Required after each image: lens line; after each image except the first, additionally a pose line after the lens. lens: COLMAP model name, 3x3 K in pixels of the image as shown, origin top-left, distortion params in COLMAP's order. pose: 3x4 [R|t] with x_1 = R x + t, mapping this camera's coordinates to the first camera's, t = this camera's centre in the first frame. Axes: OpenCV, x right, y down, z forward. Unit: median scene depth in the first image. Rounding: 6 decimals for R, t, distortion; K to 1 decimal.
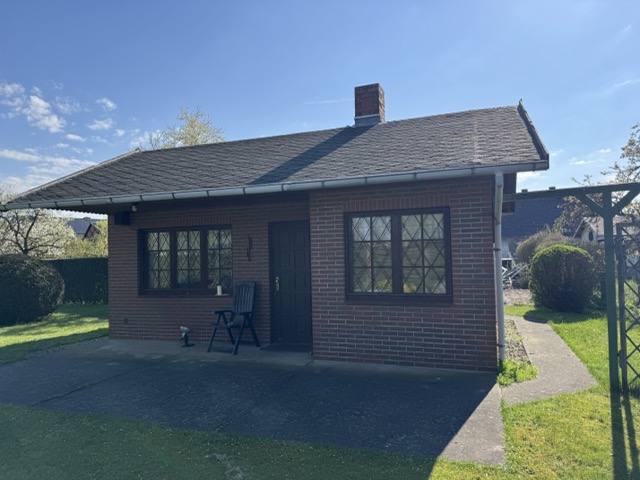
lens RADIAL K [[447.5, 0, 321.7], [0, 447.5, 241.1], [0, 0, 1]] dist [0.105019, -0.129173]
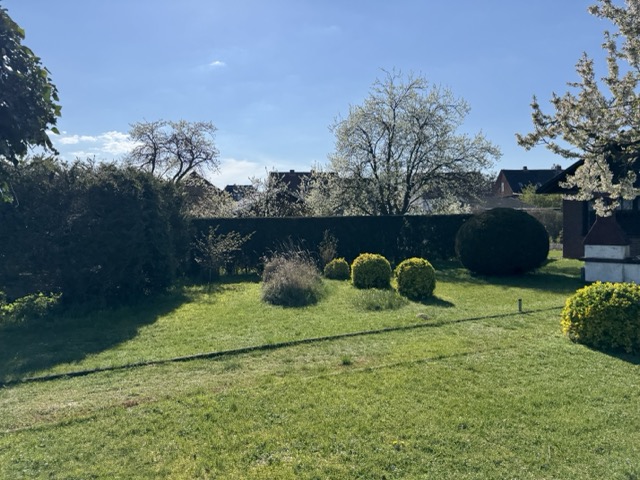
lens RADIAL K [[449.1, 0, 315.3], [0, 449.1, 234.9], [0, 0, 1]] dist [0.105706, -0.129490]
pose [[0.722764, -0.007277, 0.691057, -3.125958], [-0.023368, 0.999115, 0.034962, 0.114321], [-0.690700, -0.041418, 0.721954, 1.015394]]
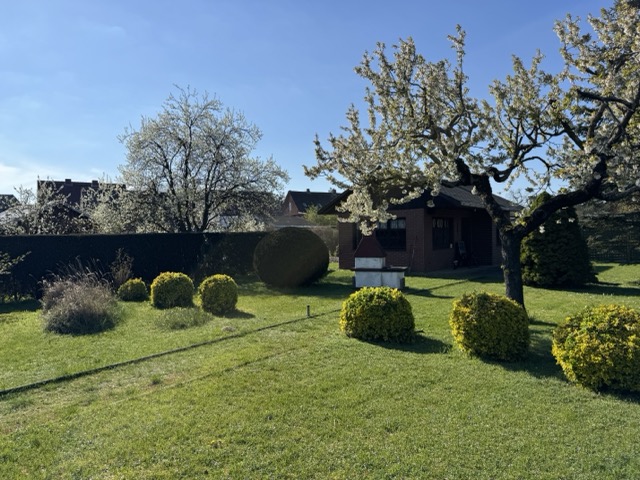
lens RADIAL K [[446.3, 0, 316.5], [0, 446.3, 241.8], [0, 0, 1]] dist [0.132415, -0.180944]
pose [[0.352727, 0.002373, 0.935723, -3.176950], [-0.018813, 0.999813, 0.004556, 0.109610], [-0.935537, -0.019210, 0.352705, 1.002025]]
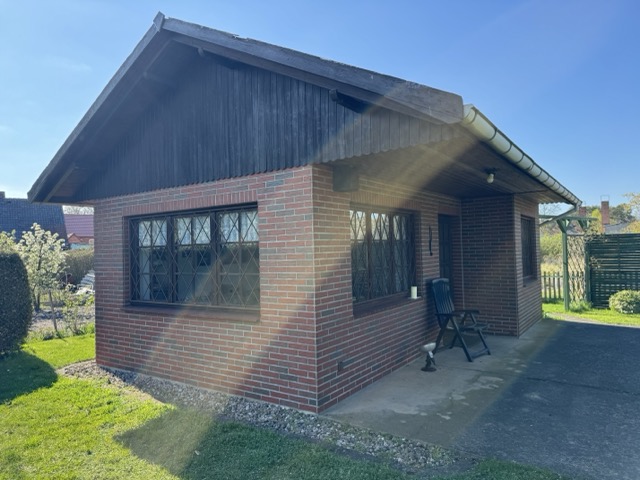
lens RADIAL K [[447.5, 0, 321.7], [0, 447.5, 241.1], [0, 0, 1]] dist [0.105019, -0.129173]
pose [[0.260887, 0.037185, 0.964653, -1.249480], [-0.007345, 0.999305, -0.036534, 0.059232], [-0.965341, 0.002446, 0.260979, 1.145236]]
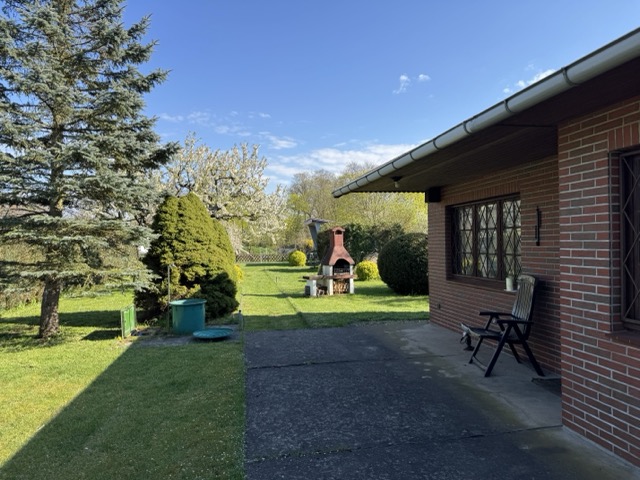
lens RADIAL K [[446.2, 0, 320.0], [0, 446.2, 240.0], [0, 0, 1]] dist [0.146751, -0.214401]
pose [[0.487129, 0.013869, -0.873220, 0.319489], [0.028994, 0.999066, 0.032042, 0.006578], [0.872849, -0.040926, 0.486272, 0.455727]]
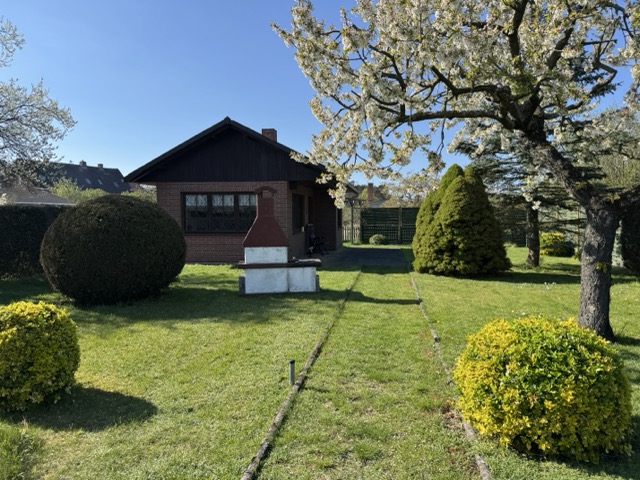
lens RADIAL K [[447.5, 0, 321.7], [0, 447.5, 241.1], [0, 0, 1]] dist [0.105019, -0.129173]
pose [[-0.184736, -0.029623, 0.982342, -2.565365], [-0.020217, 0.999449, 0.026337, 0.130529], [-0.982580, -0.014995, -0.185233, 1.537390]]
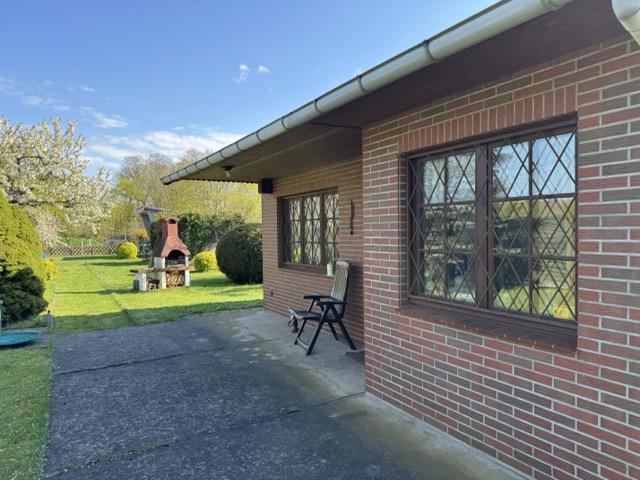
lens RADIAL K [[447.5, 0, 321.7], [0, 447.5, 241.1], [0, 0, 1]] dist [0.105019, -0.129173]
pose [[0.755203, 0.029250, -0.654838, 0.341308], [0.017364, 0.997761, 0.064593, 0.007650], [0.655261, -0.060151, 0.753004, 0.472491]]
